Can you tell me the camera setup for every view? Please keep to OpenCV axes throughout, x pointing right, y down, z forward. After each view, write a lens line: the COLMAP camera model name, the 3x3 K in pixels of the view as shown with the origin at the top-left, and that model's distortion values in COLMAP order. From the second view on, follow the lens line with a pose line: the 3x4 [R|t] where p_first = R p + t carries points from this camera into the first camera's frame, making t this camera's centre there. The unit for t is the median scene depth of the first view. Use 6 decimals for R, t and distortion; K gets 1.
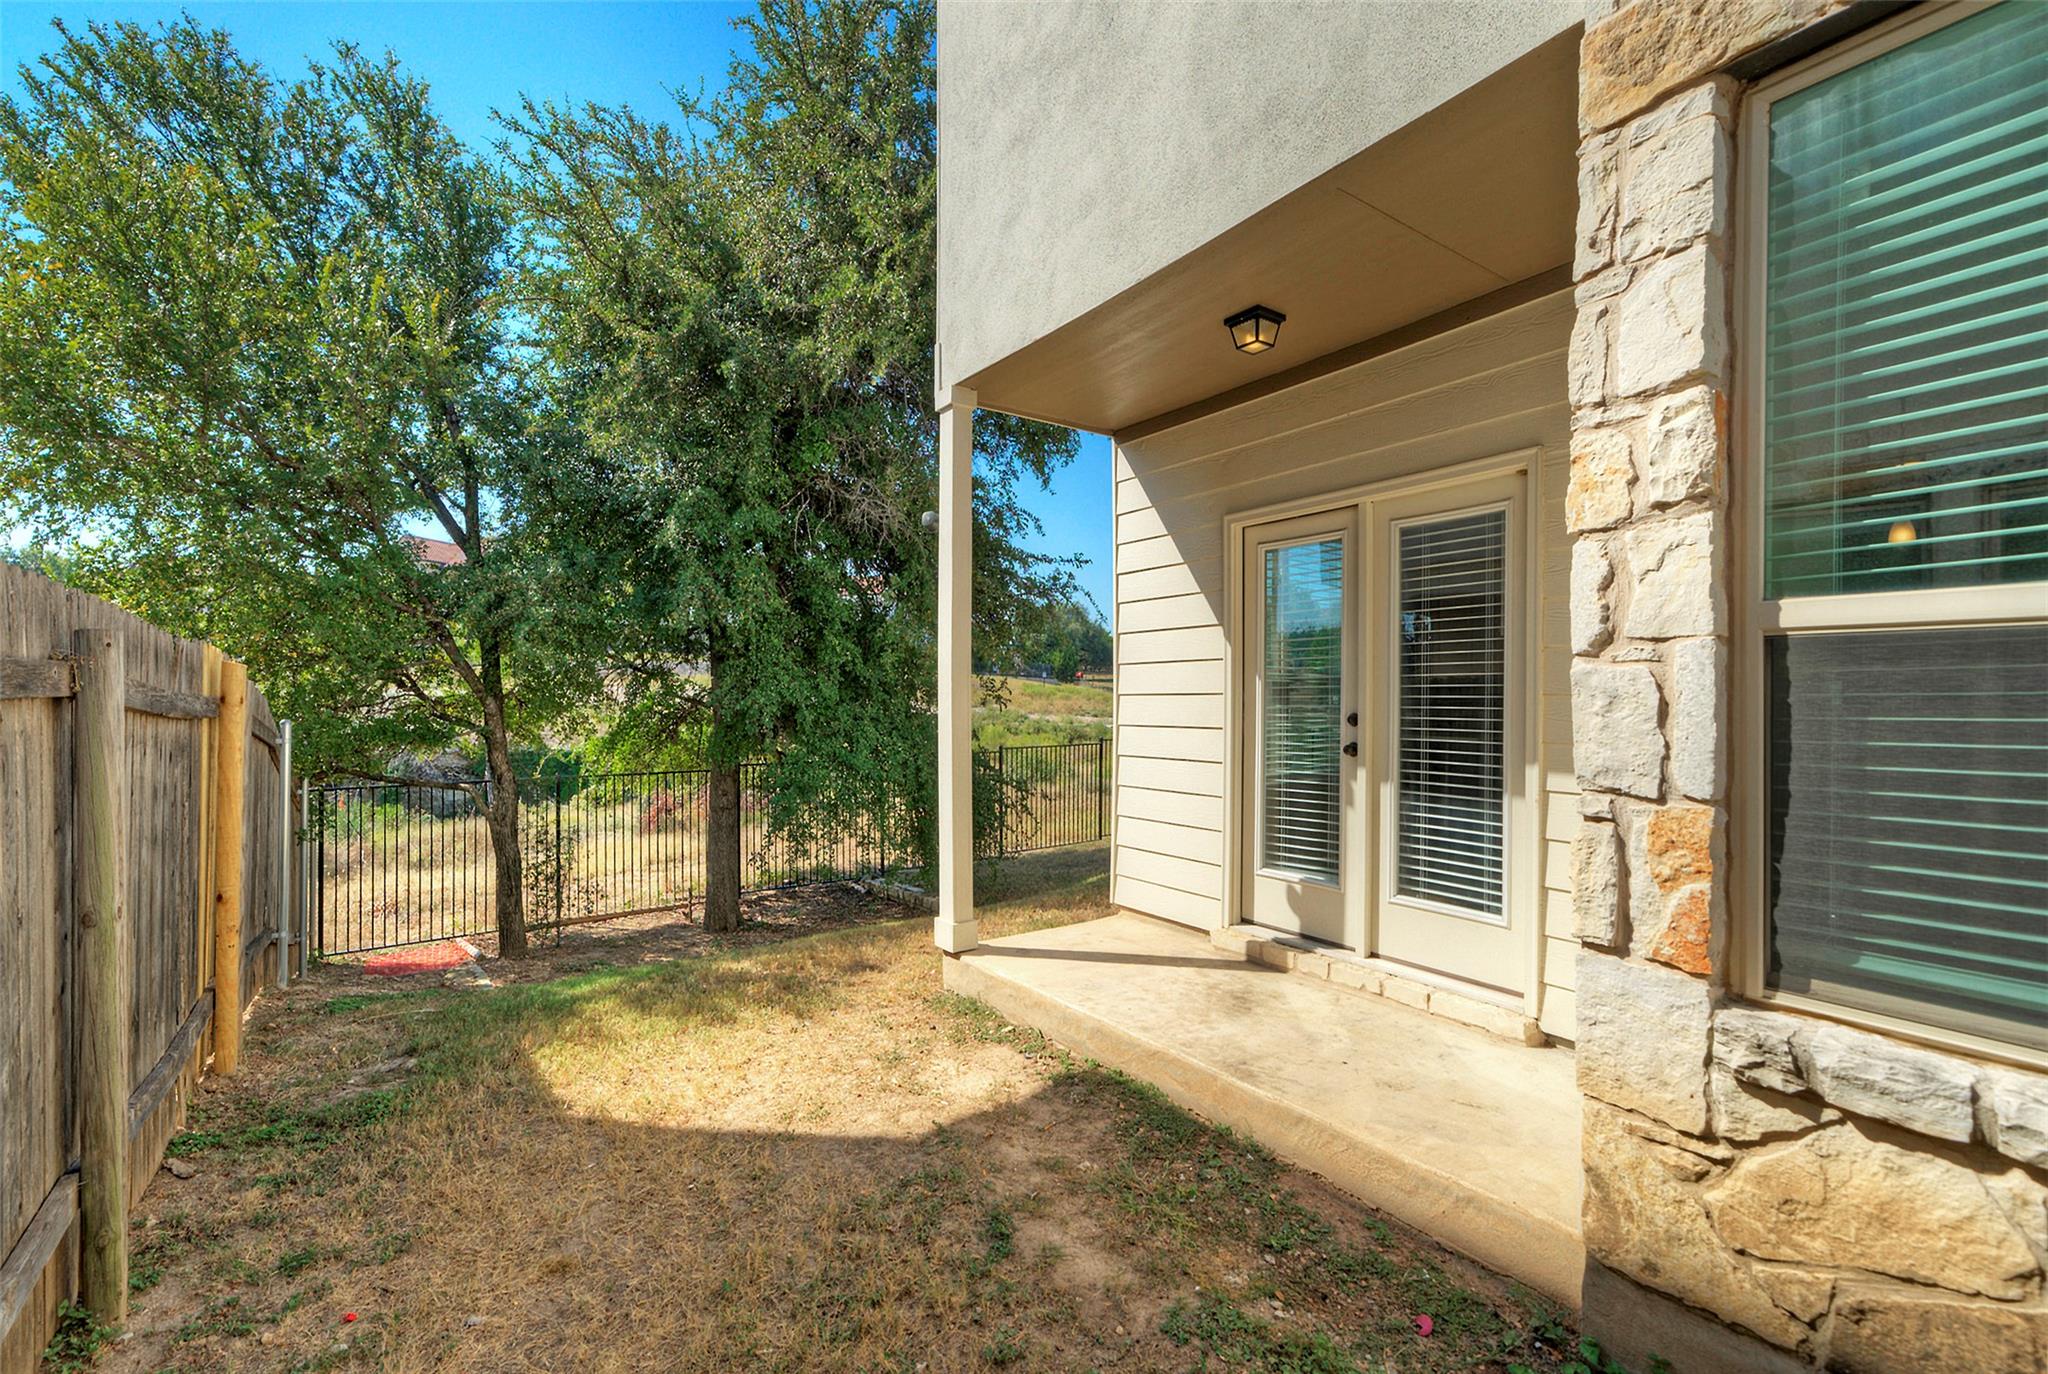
lens RADIAL K [[772.2, 0, 985.9], [0, 772.2, 663.4], [0, 0, 1]] dist [-0.036125, 0.020385]
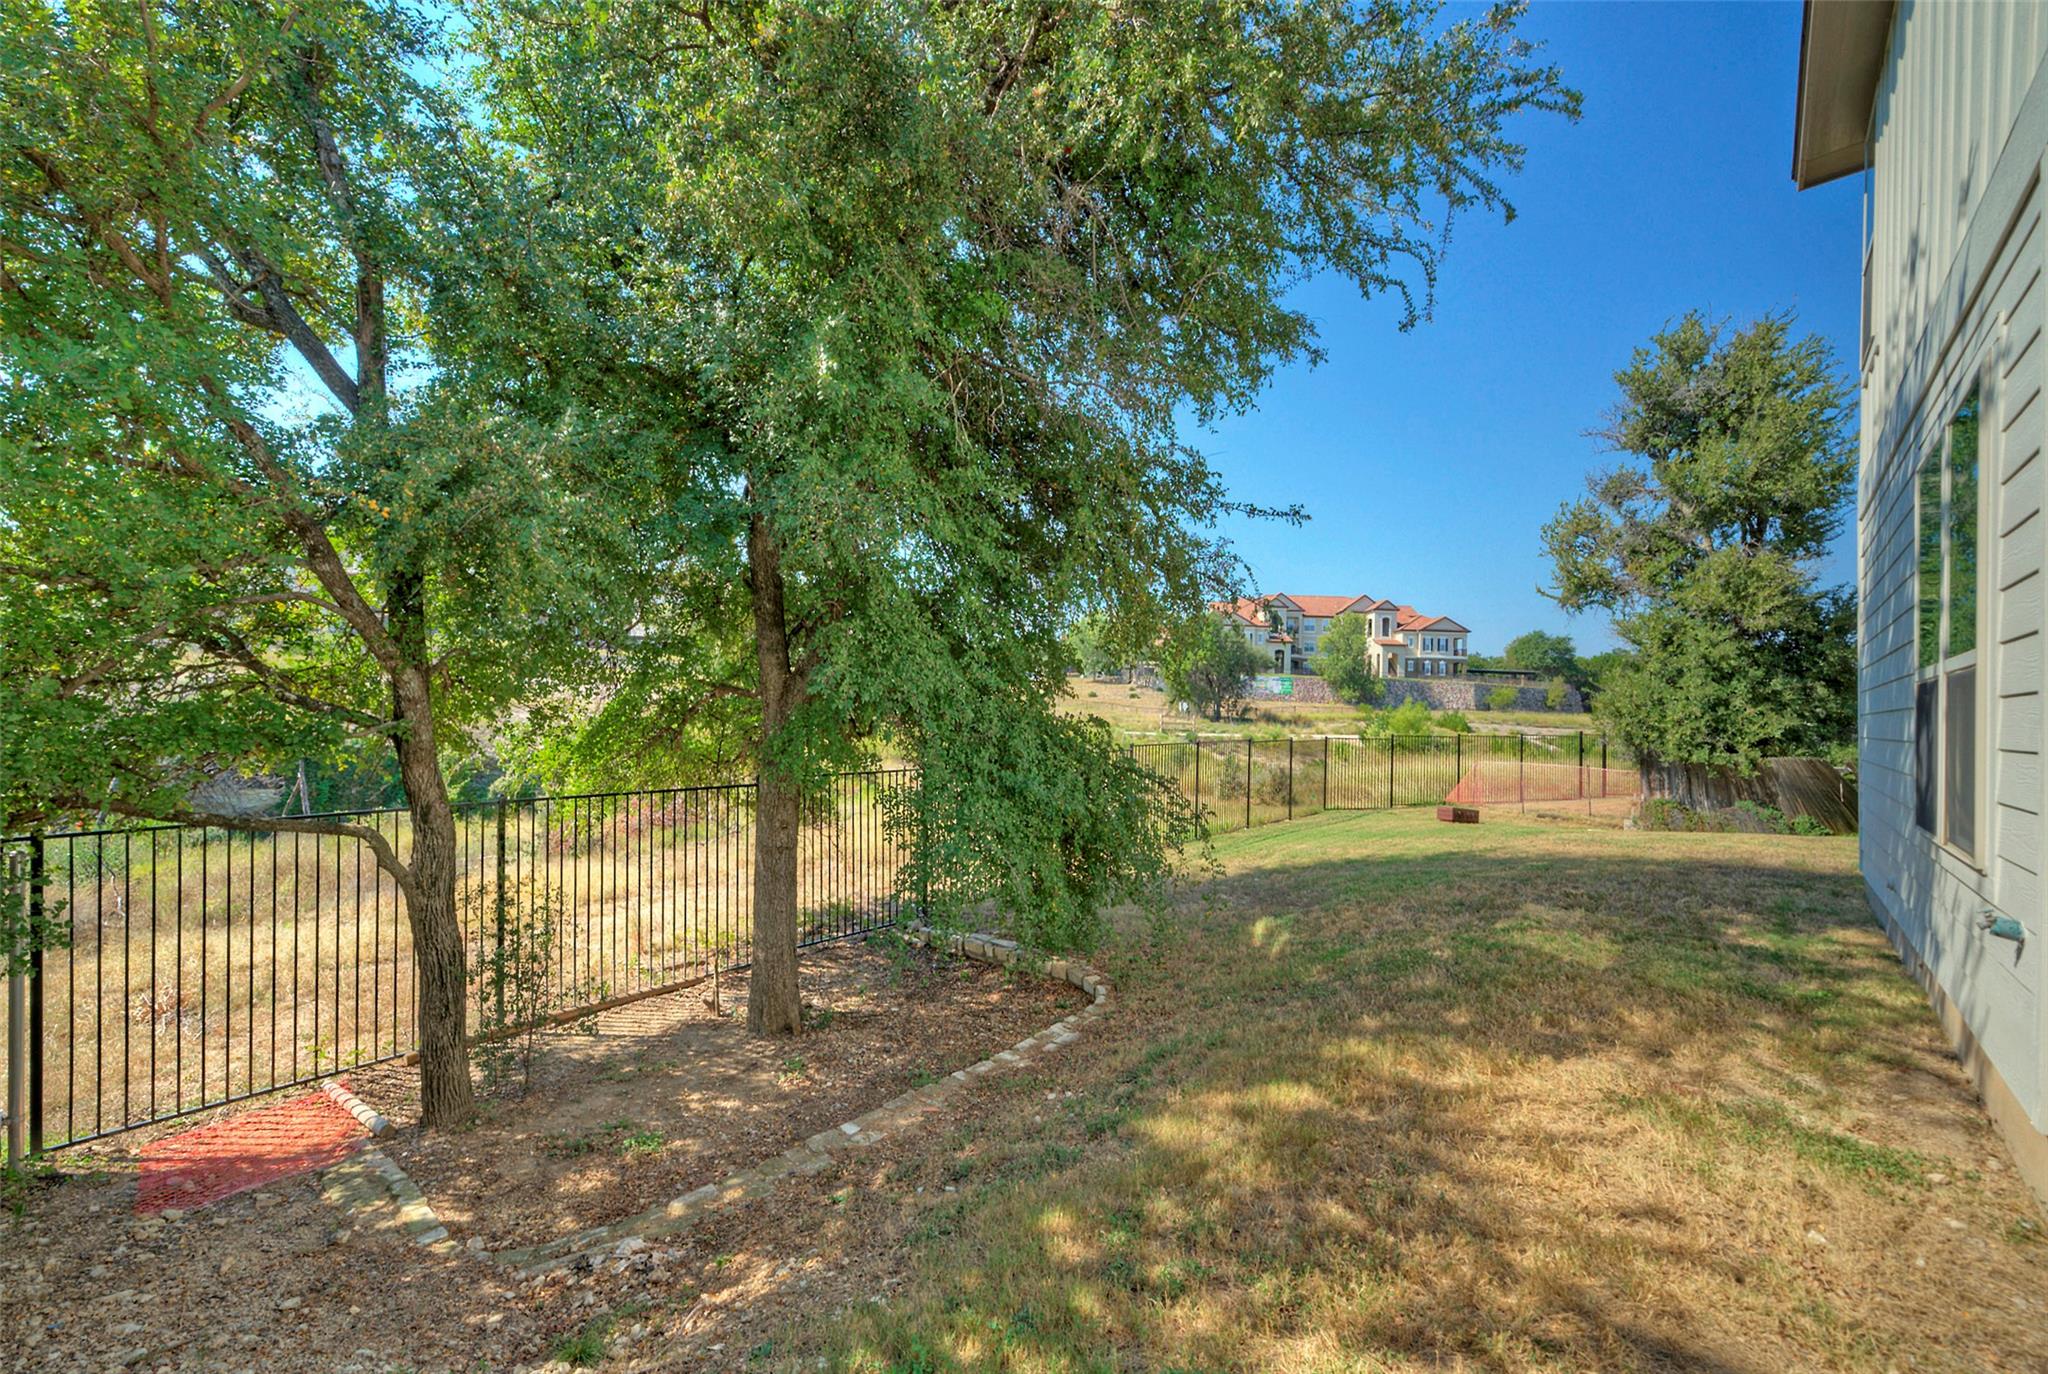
lens RADIAL K [[769.2, 0, 1024.0], [0, 769.2, 687.0], [0, 0, 1]] dist [0.000688, -0.000059]
pose [[0.983204, 0.027497, 0.180427, -0.268148], [-0.032432, 0.999175, 0.024463, 0.025273], [-0.179605, -0.029904, 0.983284, 0.315491]]
